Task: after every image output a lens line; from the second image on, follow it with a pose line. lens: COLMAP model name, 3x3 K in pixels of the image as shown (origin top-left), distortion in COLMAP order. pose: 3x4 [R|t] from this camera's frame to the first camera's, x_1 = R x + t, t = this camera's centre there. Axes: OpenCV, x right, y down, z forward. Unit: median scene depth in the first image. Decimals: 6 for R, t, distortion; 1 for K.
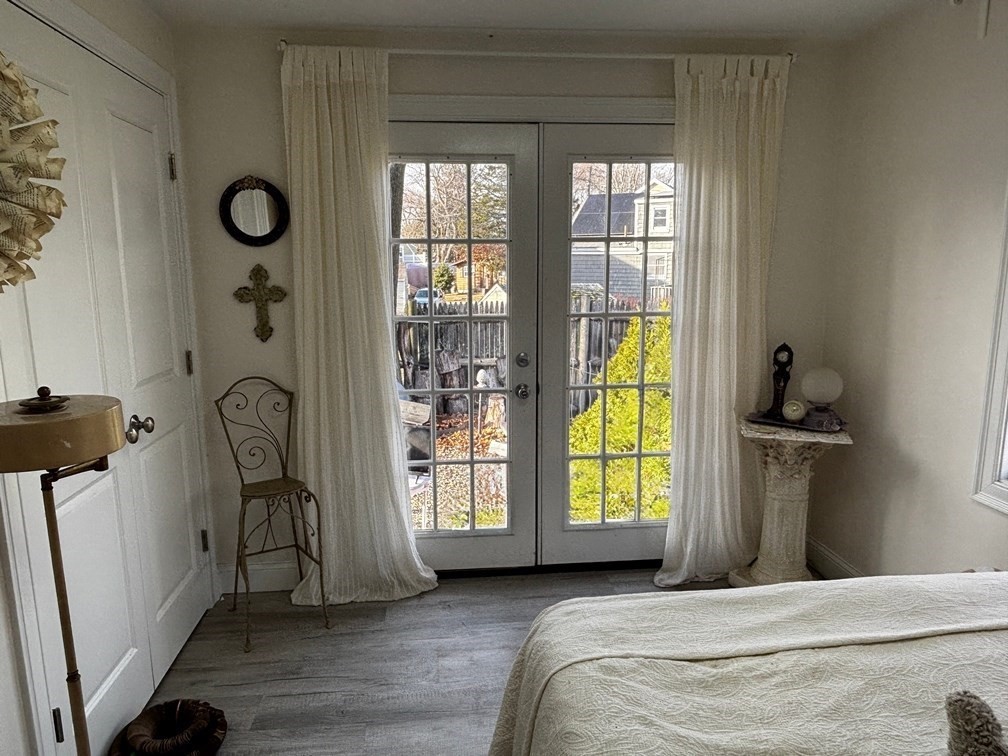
lens RADIAL K [[667.7, 0, 501.6], [0, 667.7, 377.8], [0, 0, 1]] dist [0.010536, -0.011886]
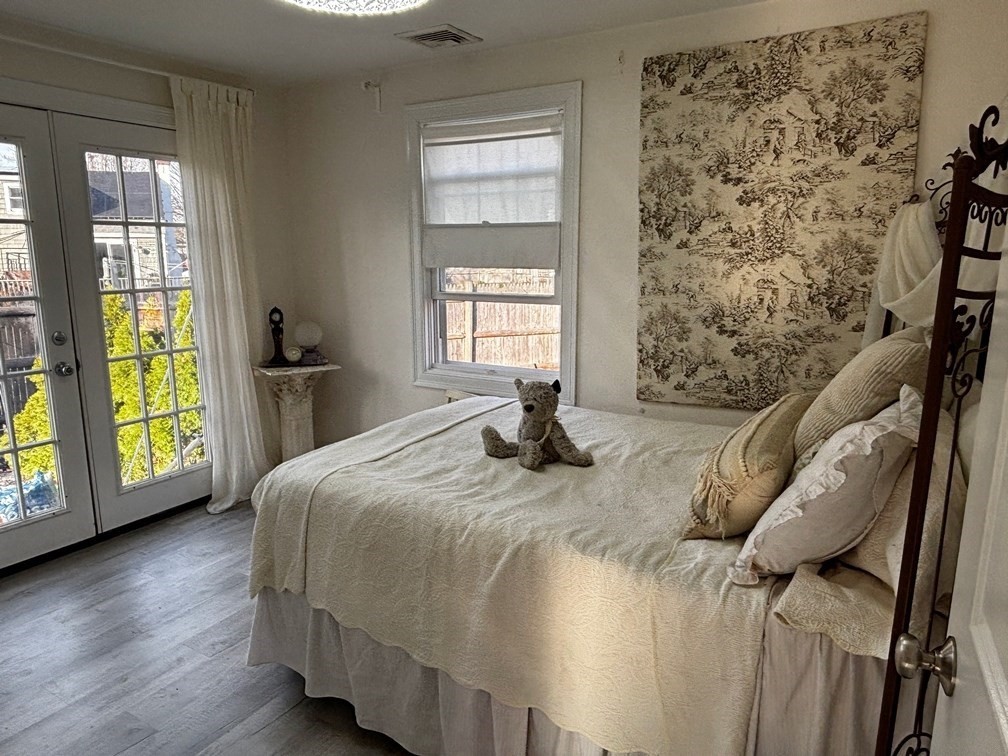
lens RADIAL K [[667.7, 0, 509.8], [0, 667.7, 380.7], [0, 0, 1]] dist [0.010536, -0.011886]
pose [[0.585770, -0.152139, 0.796070, -0.406826], [0.138126, 0.986594, 0.086913, 0.044572], [-0.798621, 0.059047, 0.598931, -0.176798]]
